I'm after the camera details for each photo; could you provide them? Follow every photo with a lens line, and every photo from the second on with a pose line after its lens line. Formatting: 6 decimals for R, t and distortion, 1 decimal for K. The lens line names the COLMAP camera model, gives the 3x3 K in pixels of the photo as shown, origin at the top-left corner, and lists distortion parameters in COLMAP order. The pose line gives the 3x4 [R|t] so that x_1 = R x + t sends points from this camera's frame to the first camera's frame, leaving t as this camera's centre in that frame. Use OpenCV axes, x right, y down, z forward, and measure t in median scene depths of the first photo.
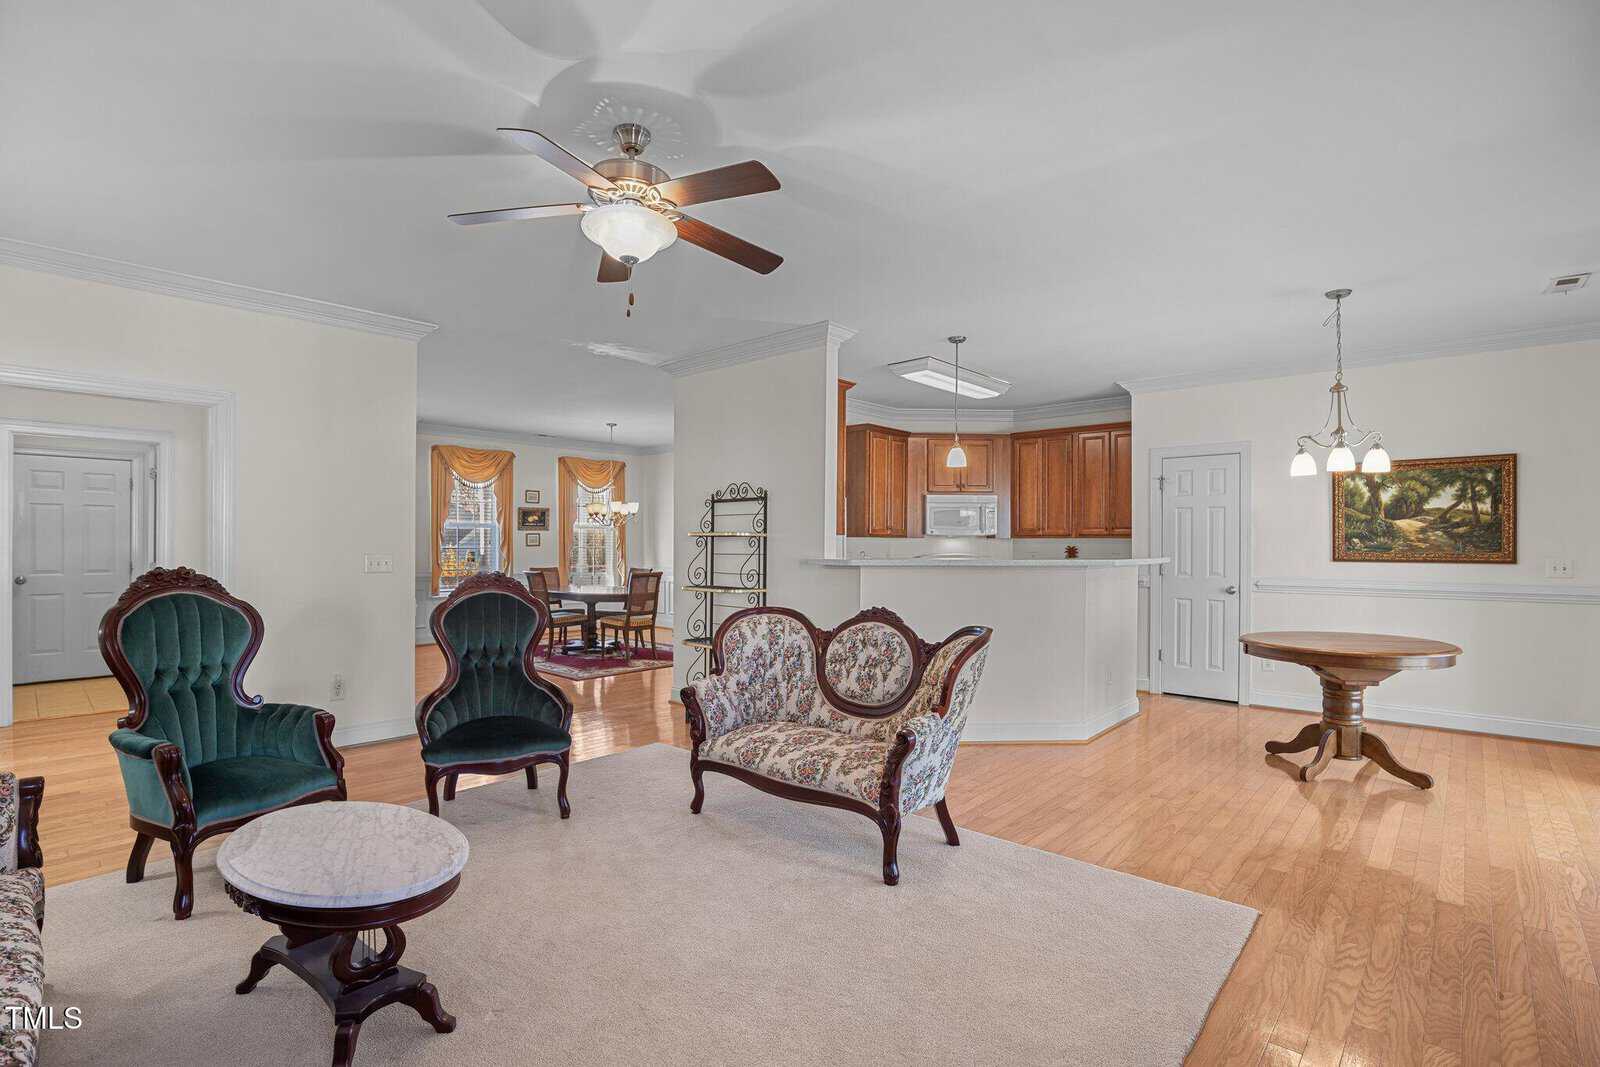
lens RADIAL K [[743.4, 0, 797.3], [0, 743.4, 542.7], [0, 0, 1]] dist [-0.034336, 0.006651]
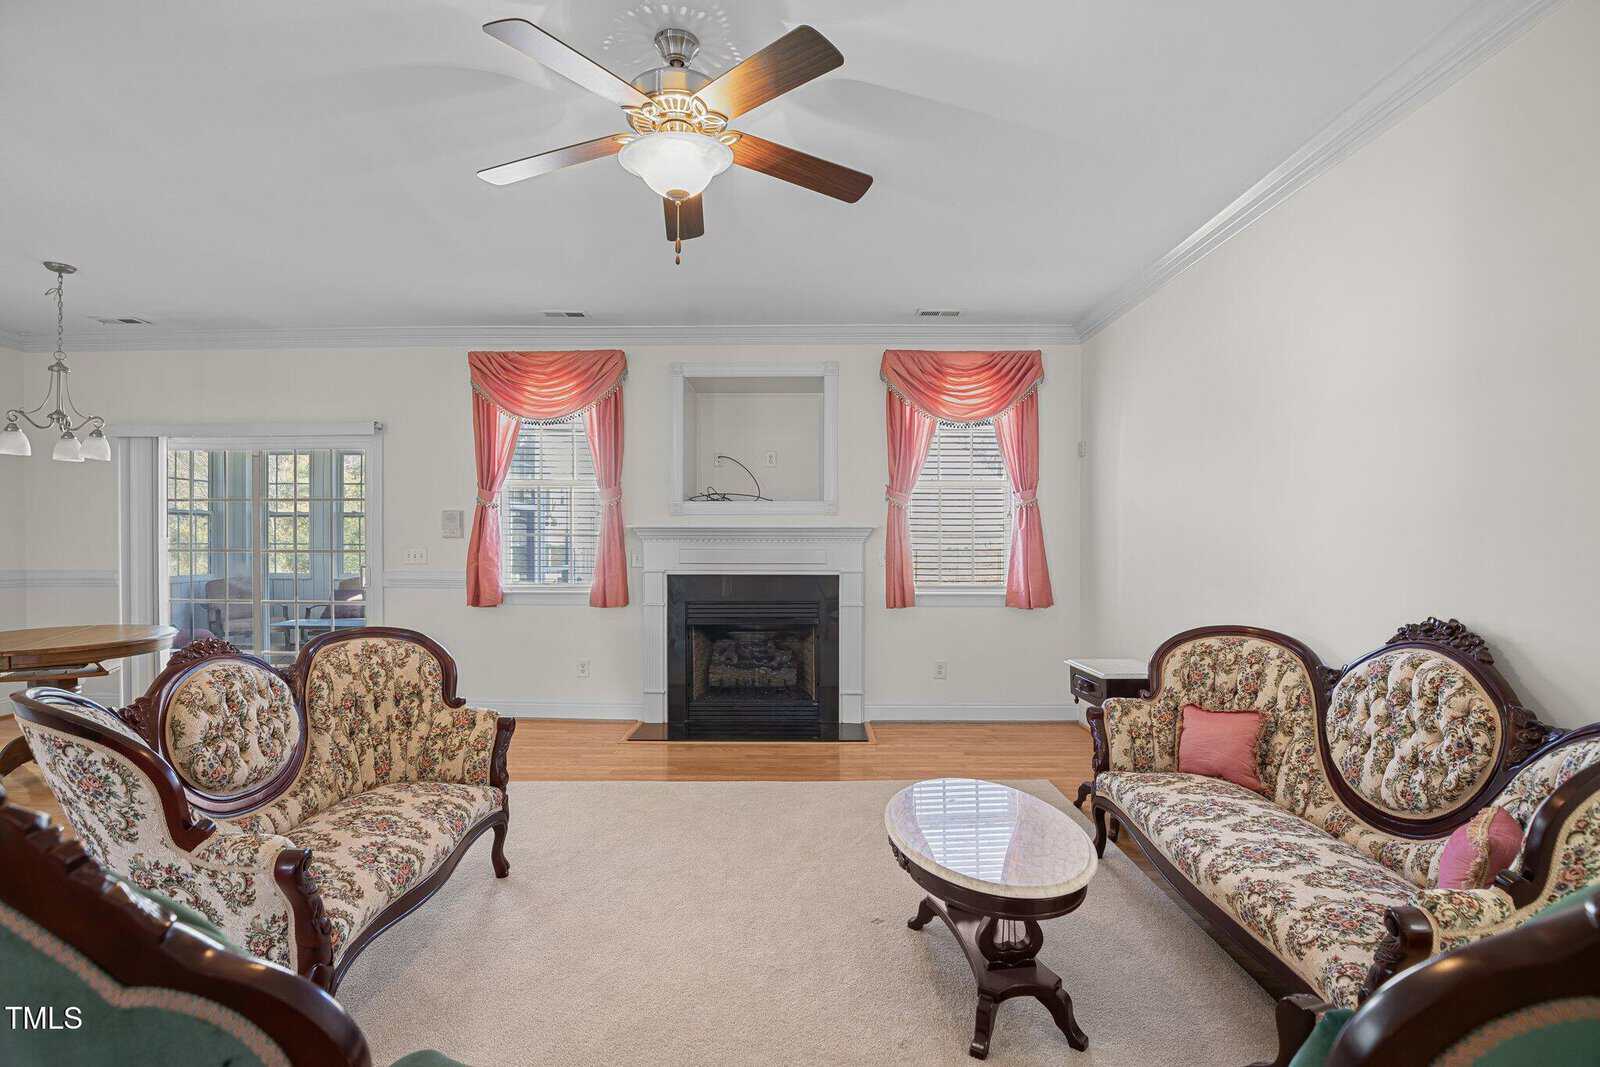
lens RADIAL K [[743.4, 0, 797.3], [0, 743.4, 542.7], [0, 0, 1]] dist [-0.034336, 0.006651]
pose [[-0.666721, -0.011757, 0.745215, -0.482696], [-0.004583, 0.999921, 0.011675, -0.001673], [-0.745293, 0.004368, -0.666723, 0.749875]]
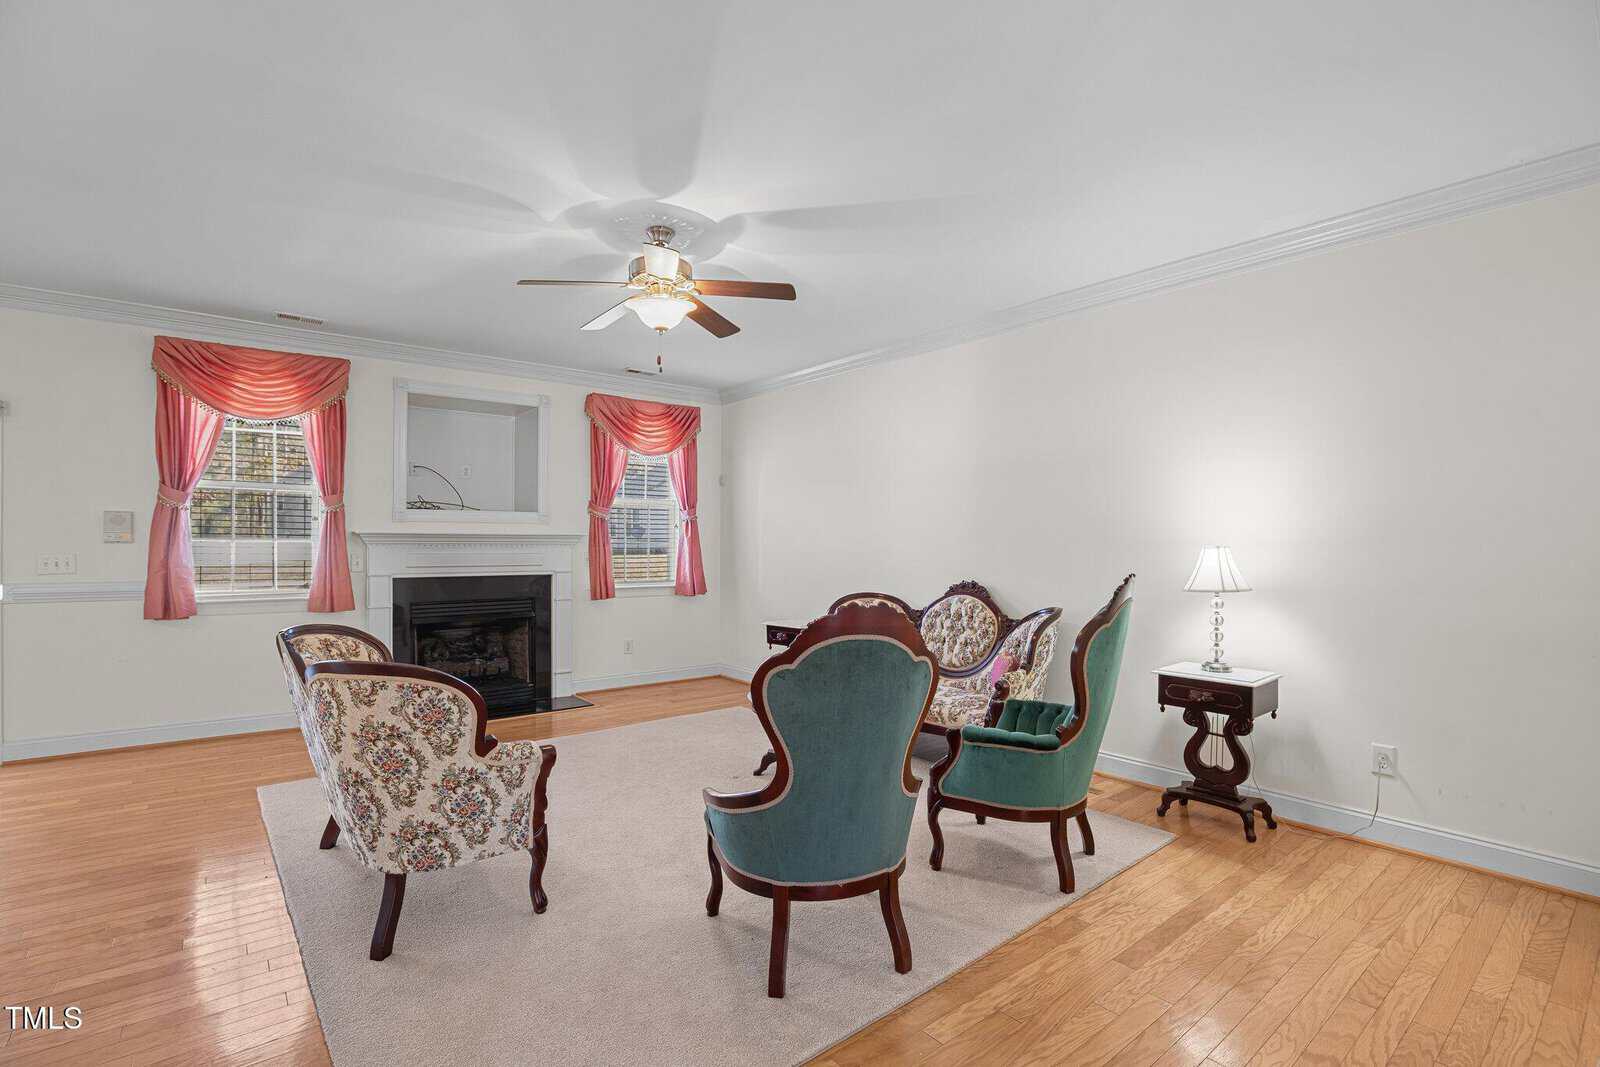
lens RADIAL K [[743.4, 0, 797.3], [0, 743.4, 542.7], [0, 0, 1]] dist [-0.034336, 0.006651]
pose [[-0.988904, -0.008940, 0.148286, -0.342772], [-0.009040, 0.999959, 0.000002, -0.001631], [-0.148280, -0.001338, -0.988945, 1.168589]]
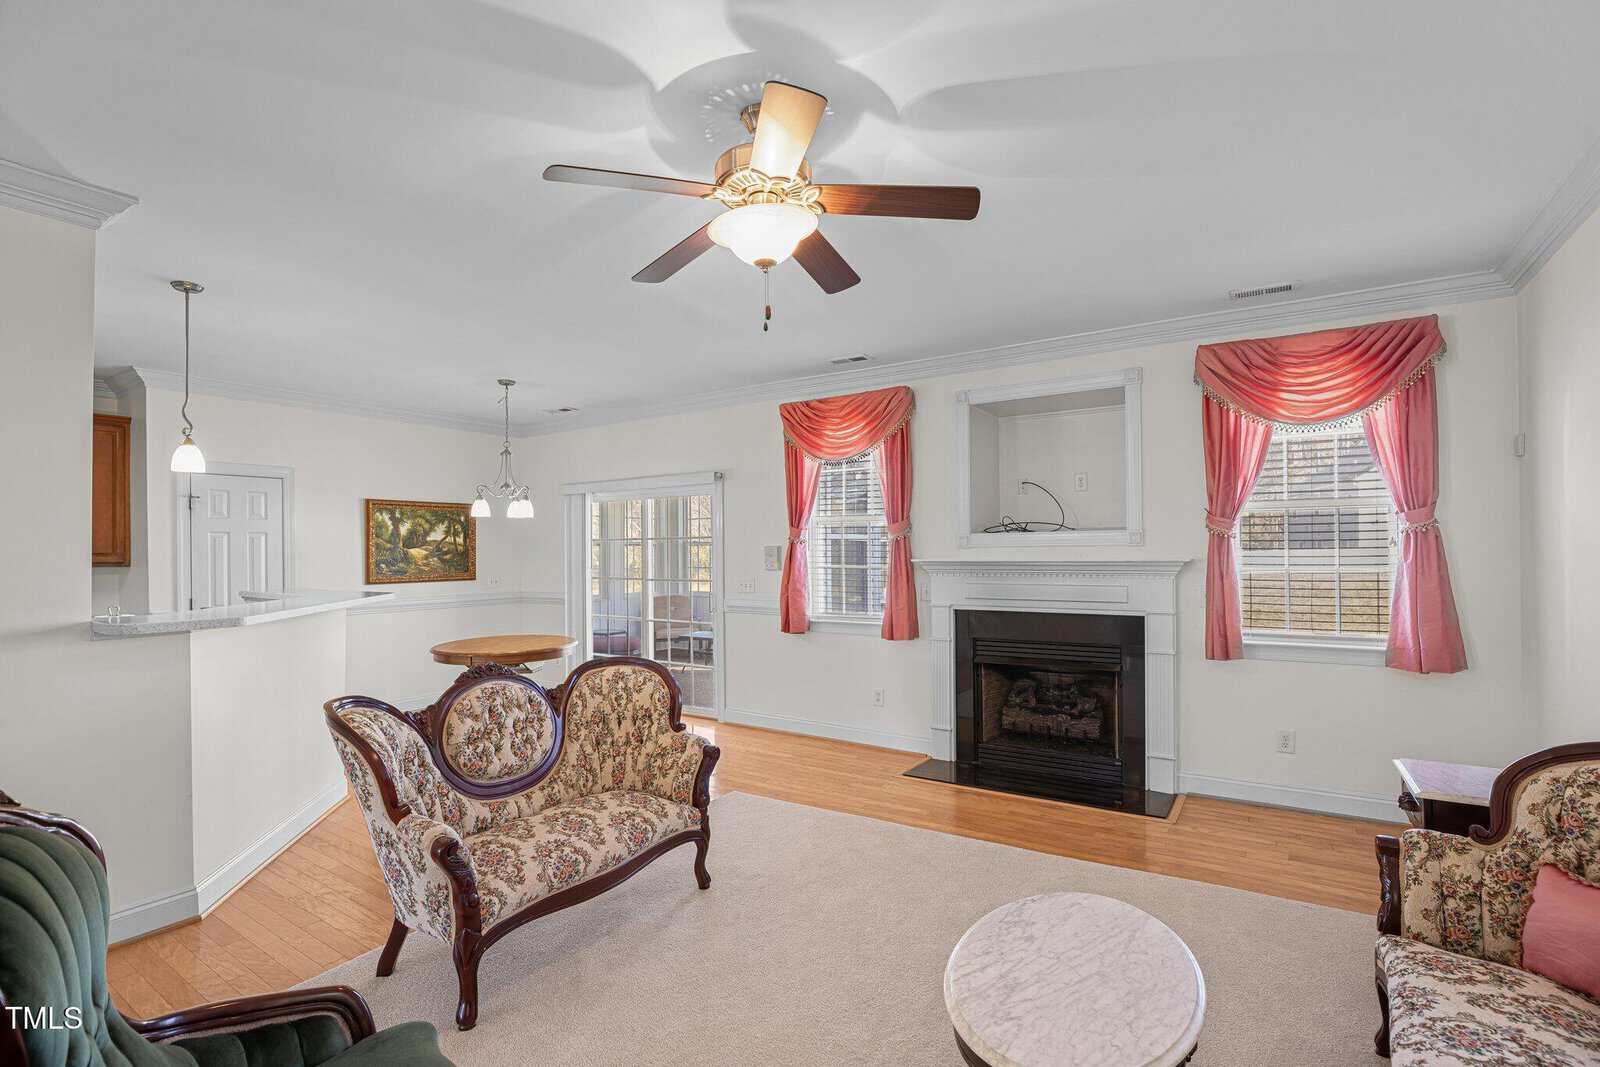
lens RADIAL K [[743.4, 0, 797.3], [0, 743.4, 542.7], [0, 0, 1]] dist [-0.034336, 0.006651]
pose [[-0.156122, 0.007784, 0.987707, -0.553085], [0.008361, 0.999944, -0.006559, -0.029140], [-0.987702, 0.007234, -0.156178, 0.567062]]
